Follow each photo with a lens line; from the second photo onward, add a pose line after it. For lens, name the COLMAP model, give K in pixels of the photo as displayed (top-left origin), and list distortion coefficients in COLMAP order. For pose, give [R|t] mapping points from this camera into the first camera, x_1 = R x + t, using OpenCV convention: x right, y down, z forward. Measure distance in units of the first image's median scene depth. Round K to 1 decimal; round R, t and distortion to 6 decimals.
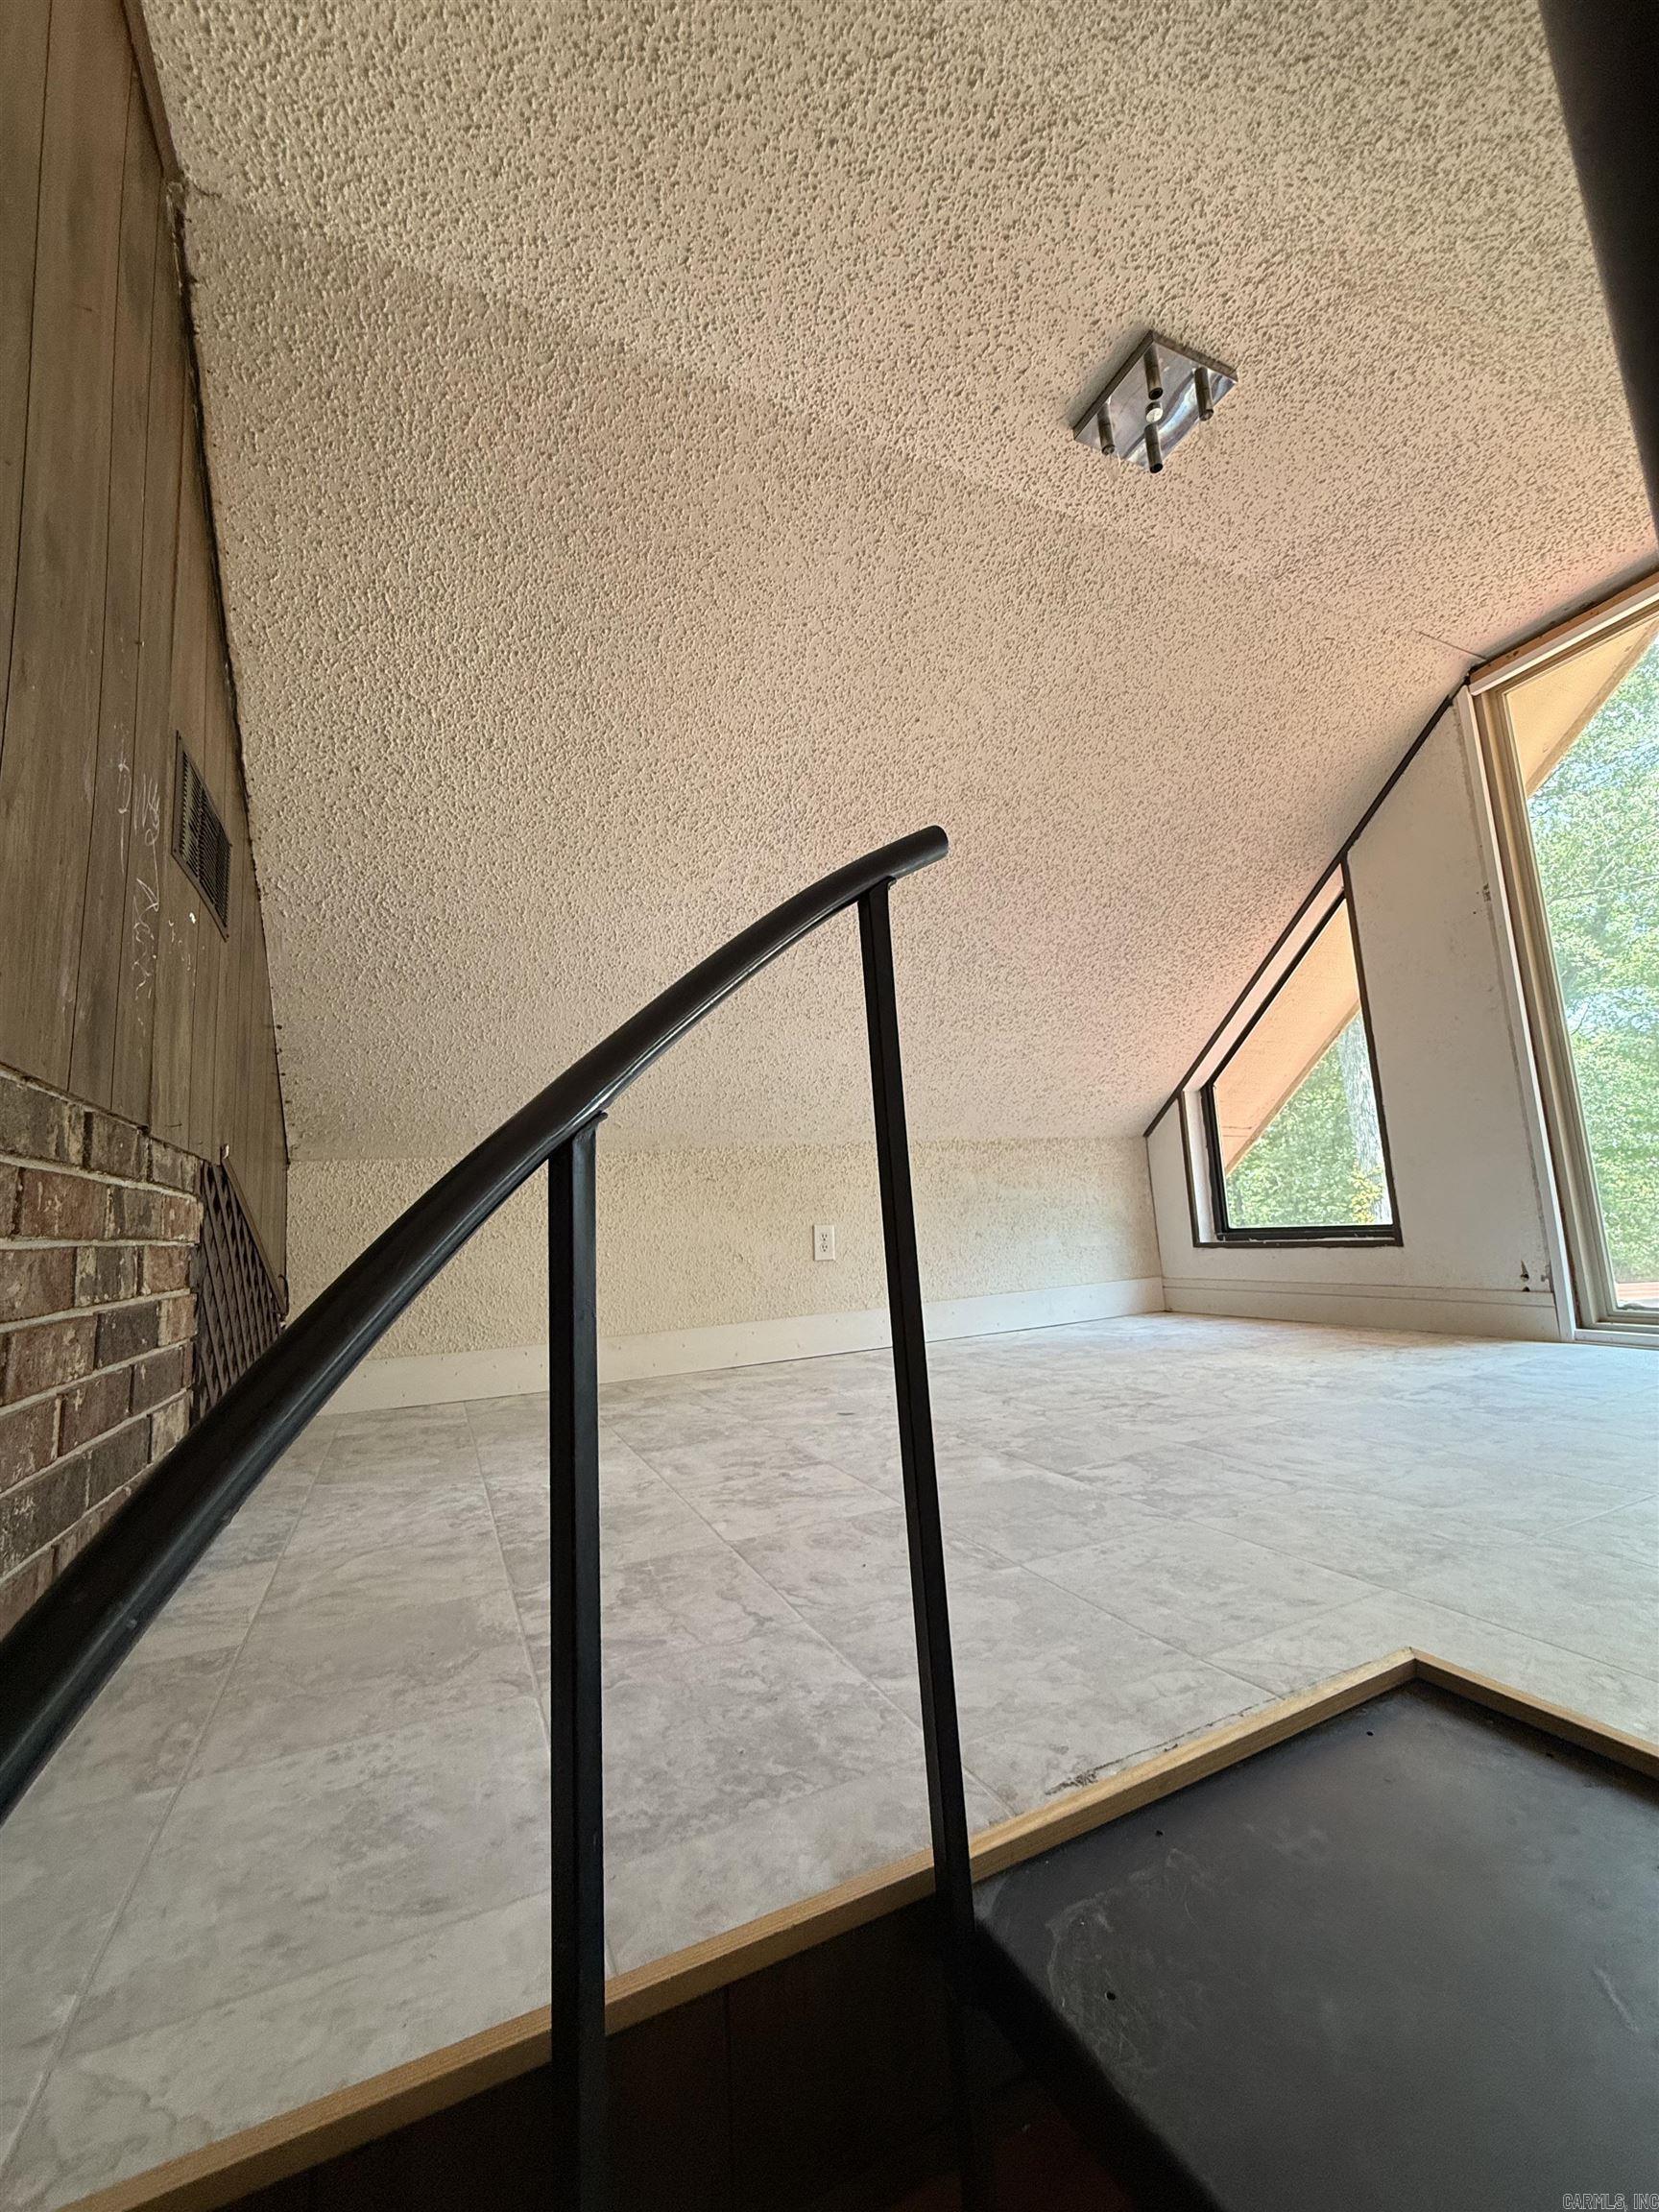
lens RADIAL K [[879.1, 0, 833.3], [0, 879.1, 1108.0], [0, 0, 1]] dist [0.001147, -0.000314]
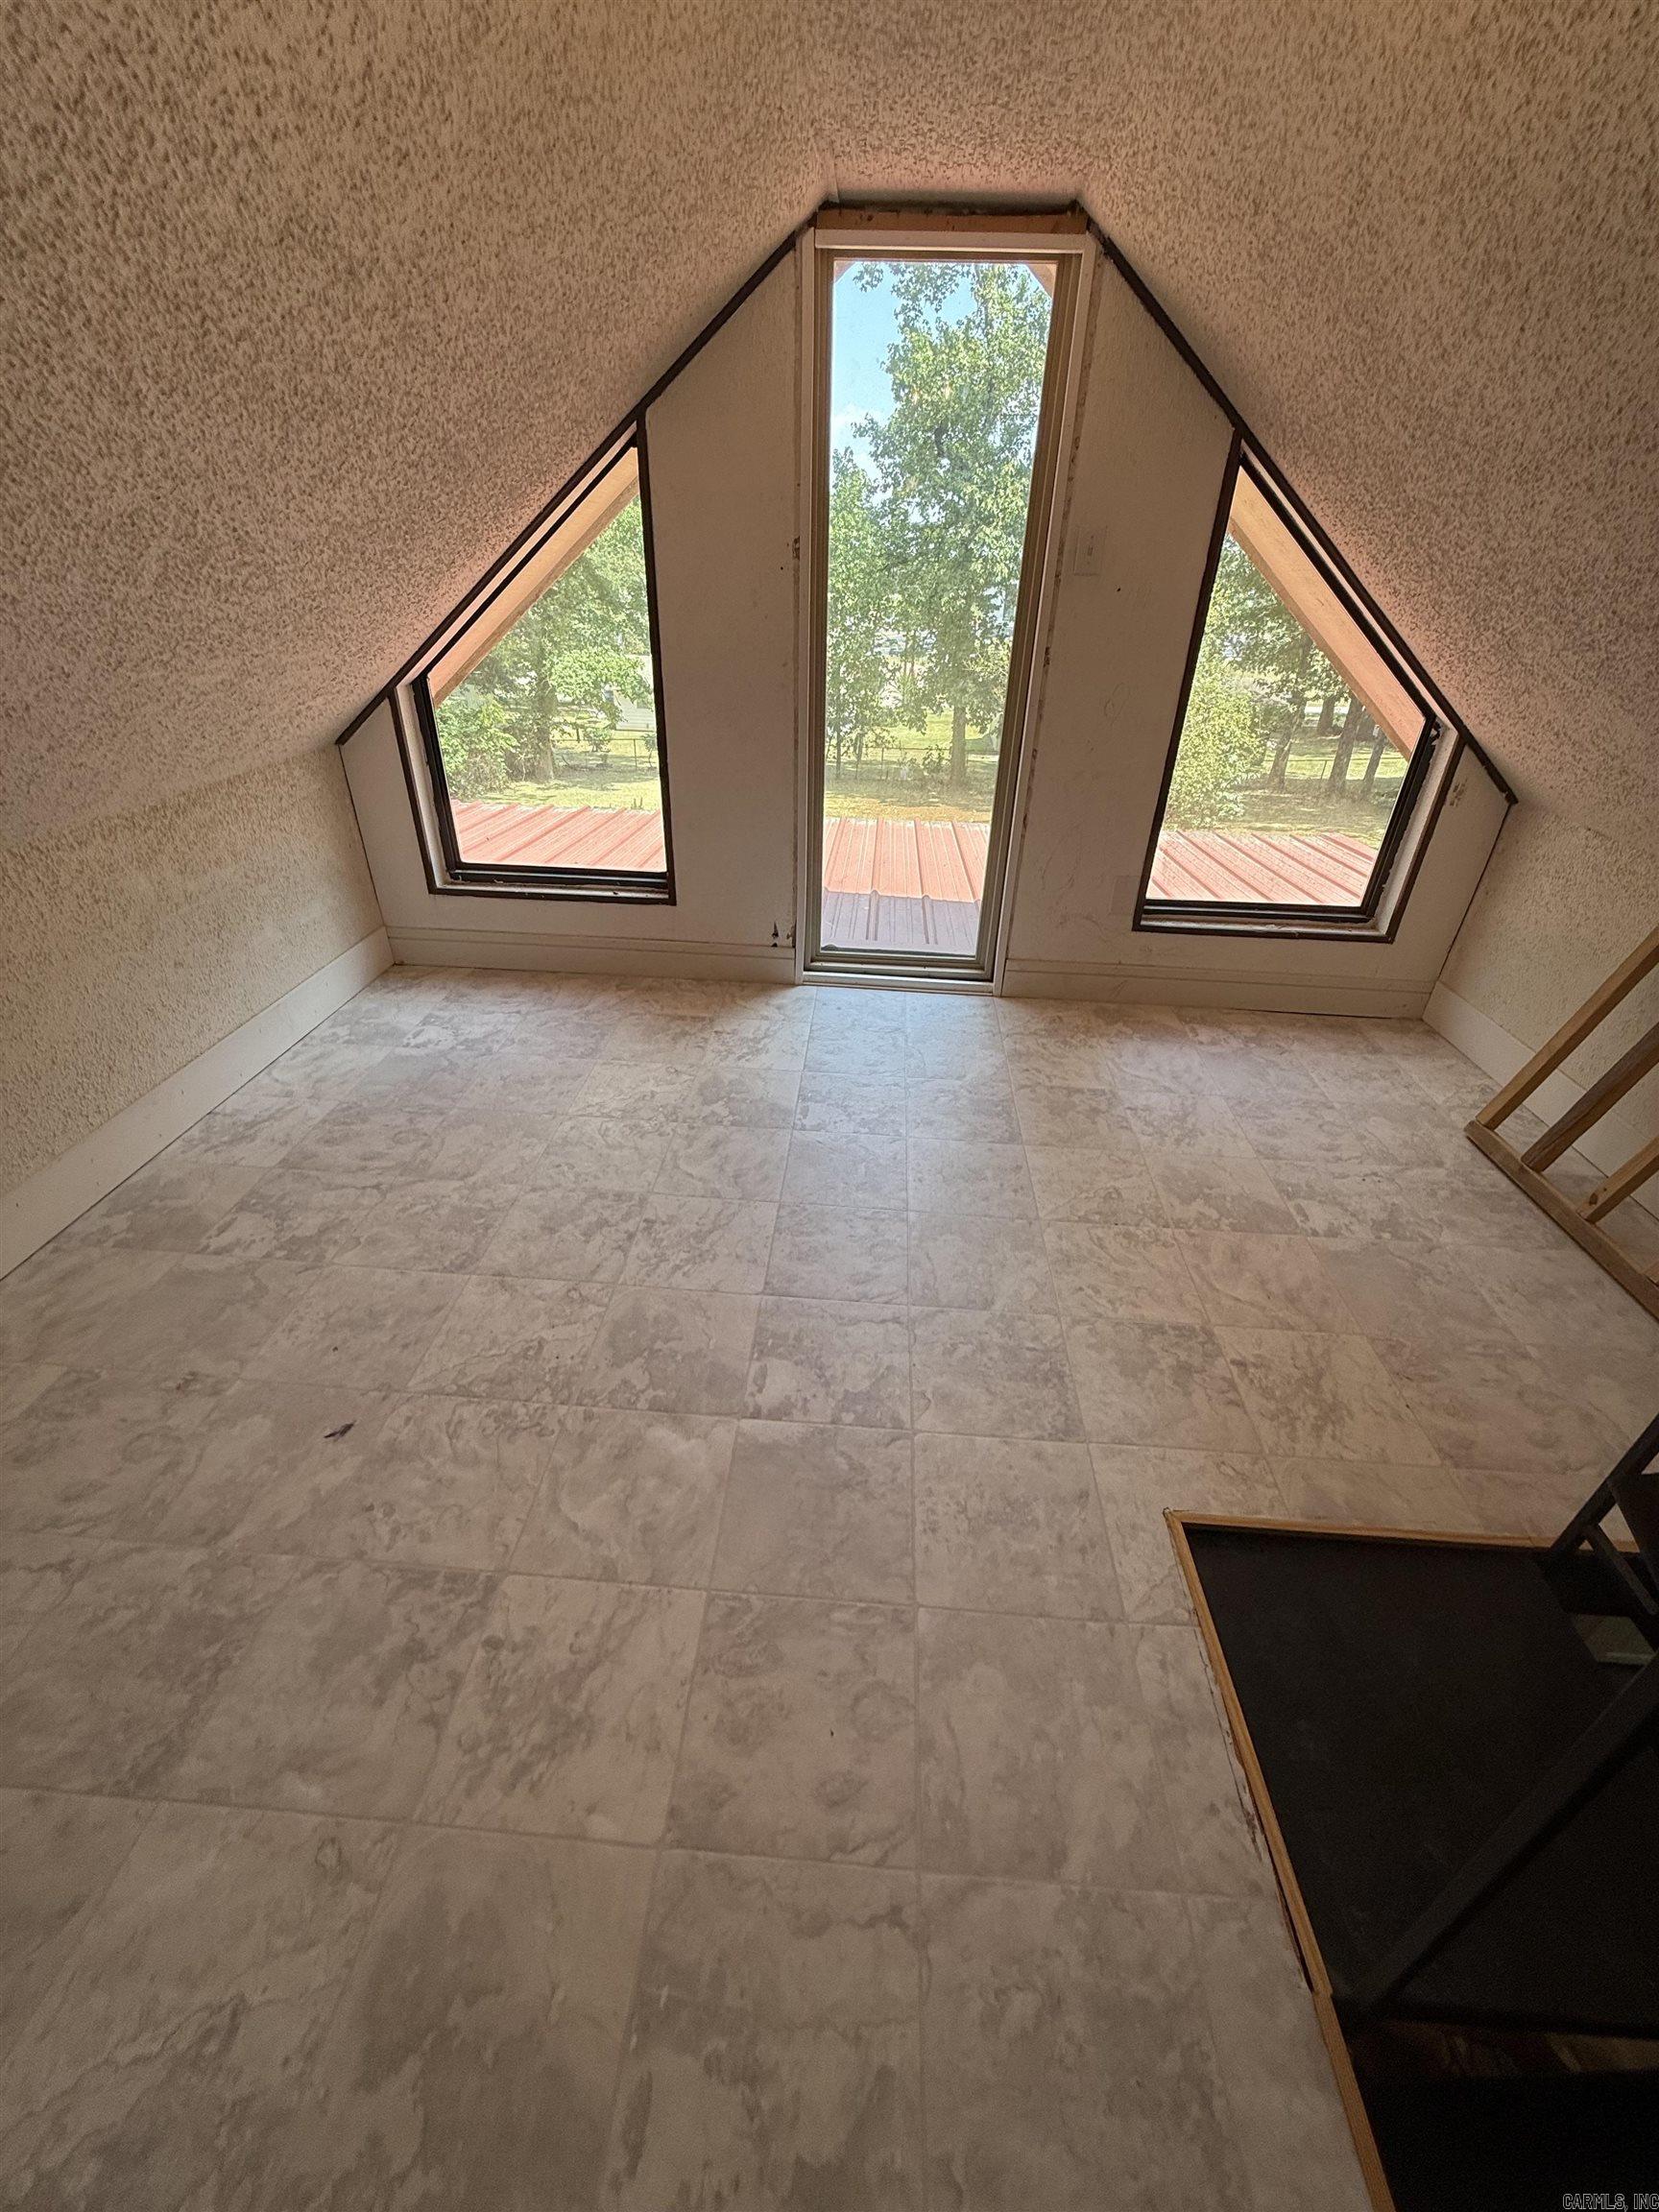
lens RADIAL K [[879.1, 0, 832.7], [0, 879.1, 1104.7], [0, 0, 1]] dist [0.001147, -0.000314]
pose [[0.472452, -0.400617, 0.785045, -0.363821], [-0.173250, 0.831130, 0.528400, -0.454510], [-0.864161, -0.385653, 0.323262, 0.788735]]
